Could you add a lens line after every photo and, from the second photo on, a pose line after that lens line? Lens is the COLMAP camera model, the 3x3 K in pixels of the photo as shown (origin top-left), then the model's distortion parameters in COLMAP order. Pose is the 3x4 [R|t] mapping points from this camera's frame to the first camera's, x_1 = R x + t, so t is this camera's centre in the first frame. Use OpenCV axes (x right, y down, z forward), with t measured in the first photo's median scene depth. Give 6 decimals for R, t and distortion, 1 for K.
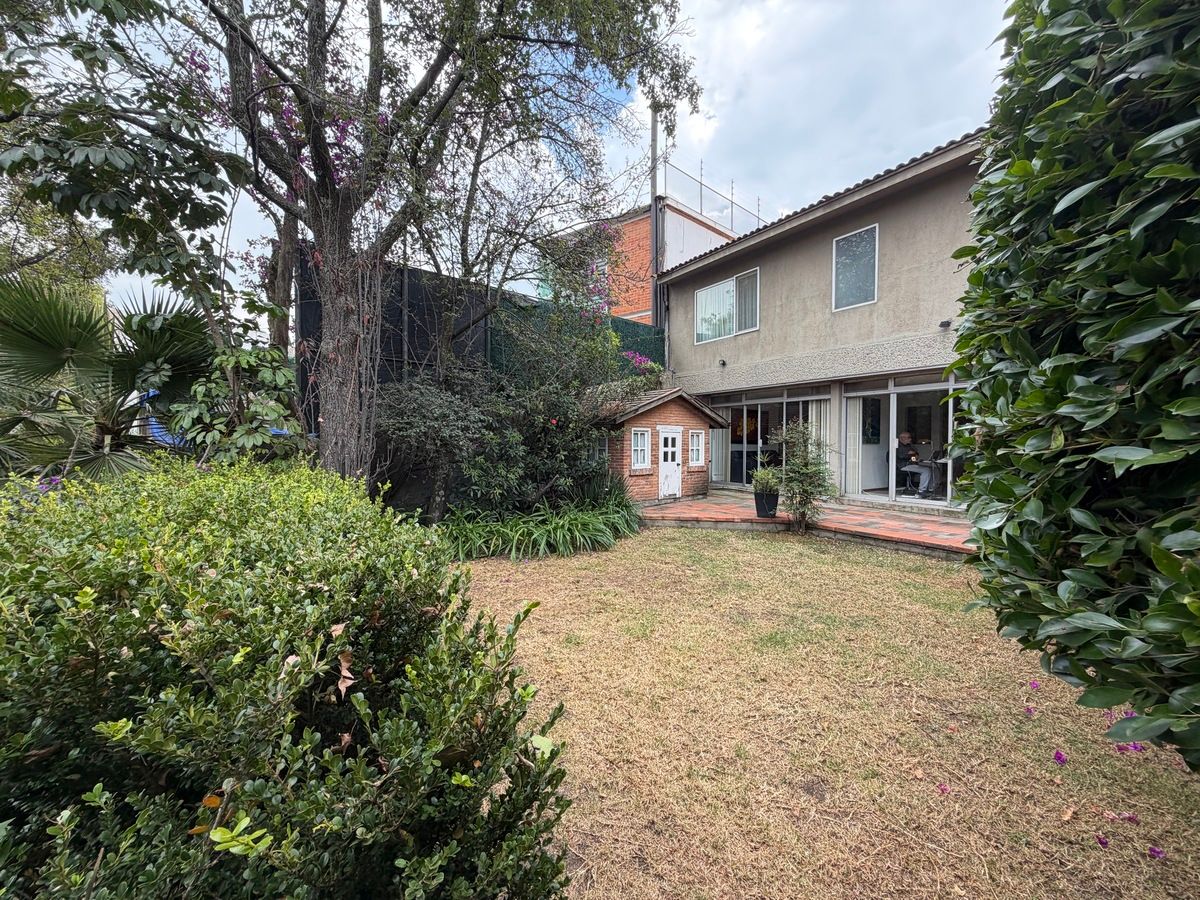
lens RADIAL K [[483.5, 0, 607.5], [0, 483.5, 449.6], [0, 0, 1]] dist [0.000763, 0.000605]
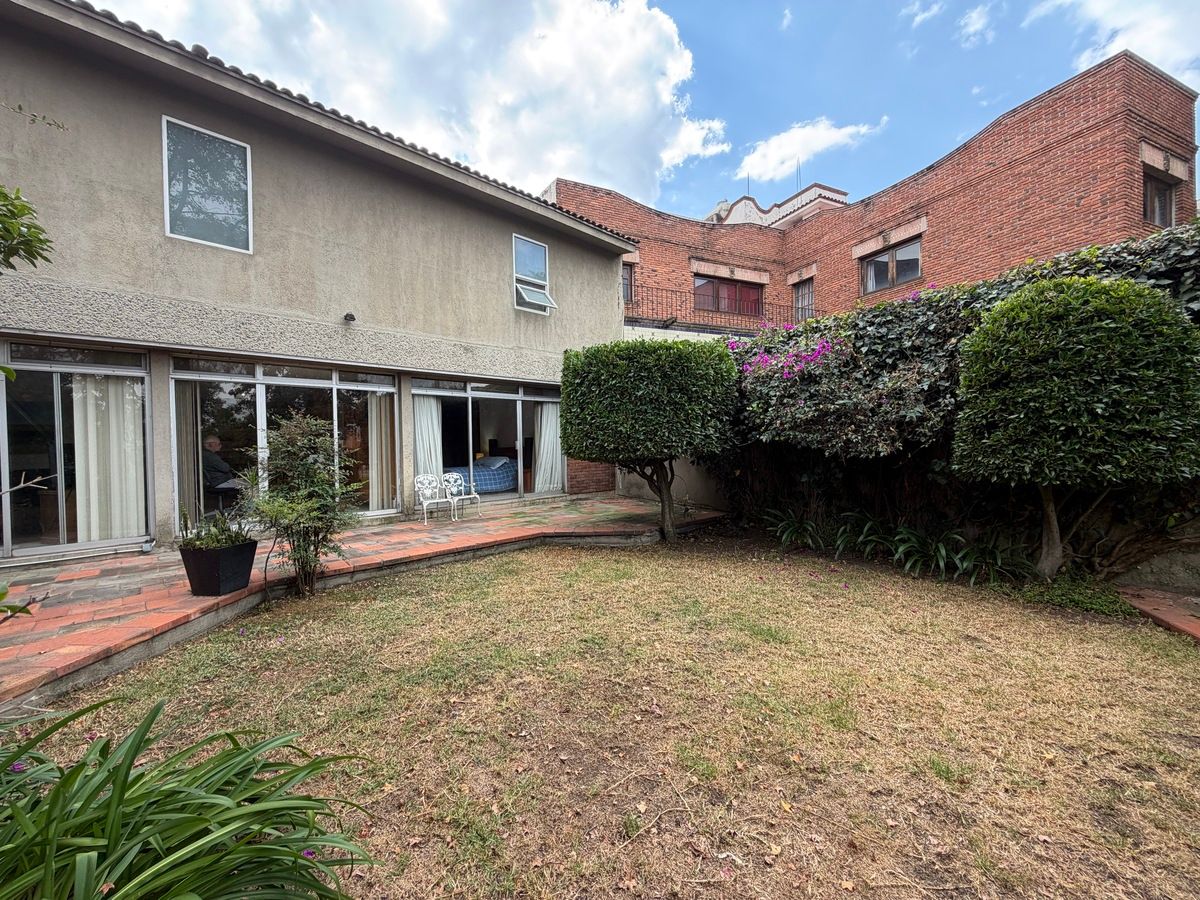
lens RADIAL K [[483.5, 0, 595.6], [0, 483.5, 453.8], [0, 0, 1]] dist [0.000763, 0.000605]
pose [[-0.188054, -0.035859, 0.981504, -0.284729], [0.021583, 0.998941, 0.040631, -0.028812], [-0.981922, 0.028824, -0.187081, 0.697808]]
